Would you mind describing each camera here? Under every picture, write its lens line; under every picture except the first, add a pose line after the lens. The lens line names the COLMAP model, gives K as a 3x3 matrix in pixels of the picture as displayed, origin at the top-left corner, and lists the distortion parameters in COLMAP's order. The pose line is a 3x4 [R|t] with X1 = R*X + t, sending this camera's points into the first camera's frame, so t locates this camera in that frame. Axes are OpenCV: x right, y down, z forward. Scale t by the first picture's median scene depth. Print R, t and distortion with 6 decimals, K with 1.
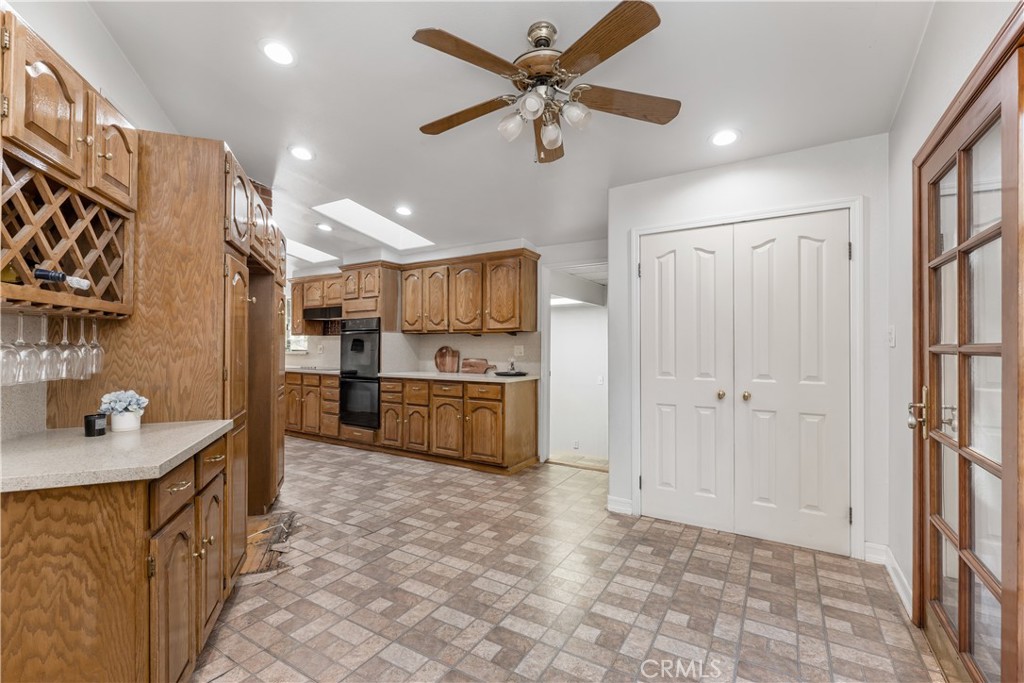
lens RADIAL K [[445.5, 0, 507.9], [0, 445.5, 343.3], [0, 0, 1]] dist [-0.000571, 0.000080]
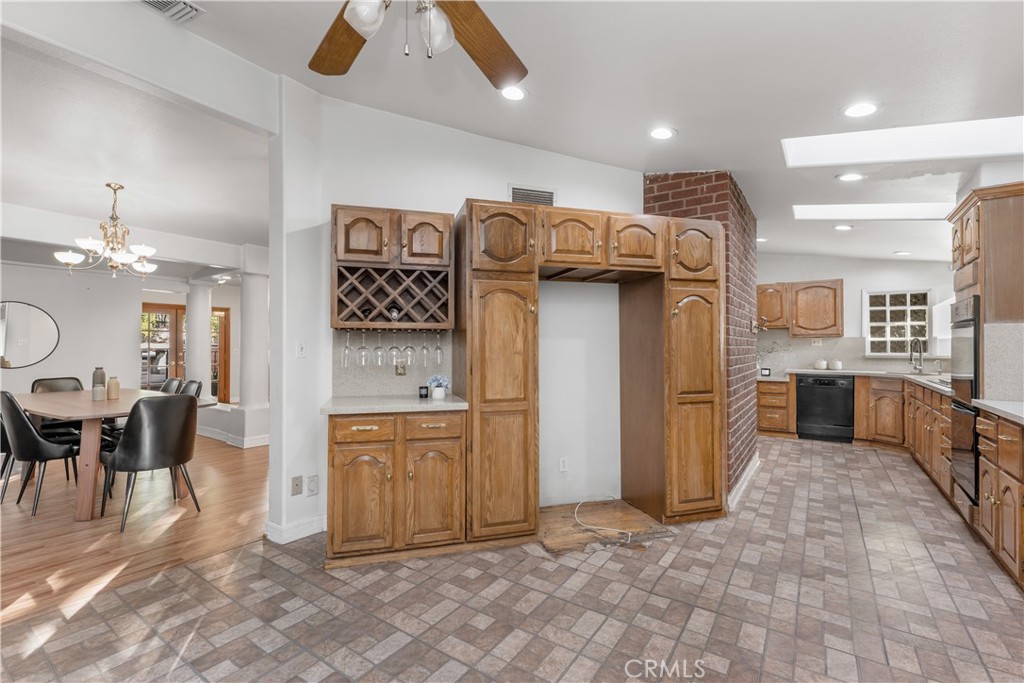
lens RADIAL K [[445.5, 0, 507.9], [0, 445.5, 343.3], [0, 0, 1]] dist [-0.000571, 0.000080]
pose [[-0.049856, -0.007802, -0.998726, 0.482638], [0.006851, 0.999943, -0.008154, -0.000163], [0.998733, -0.007249, -0.049800, 0.801653]]
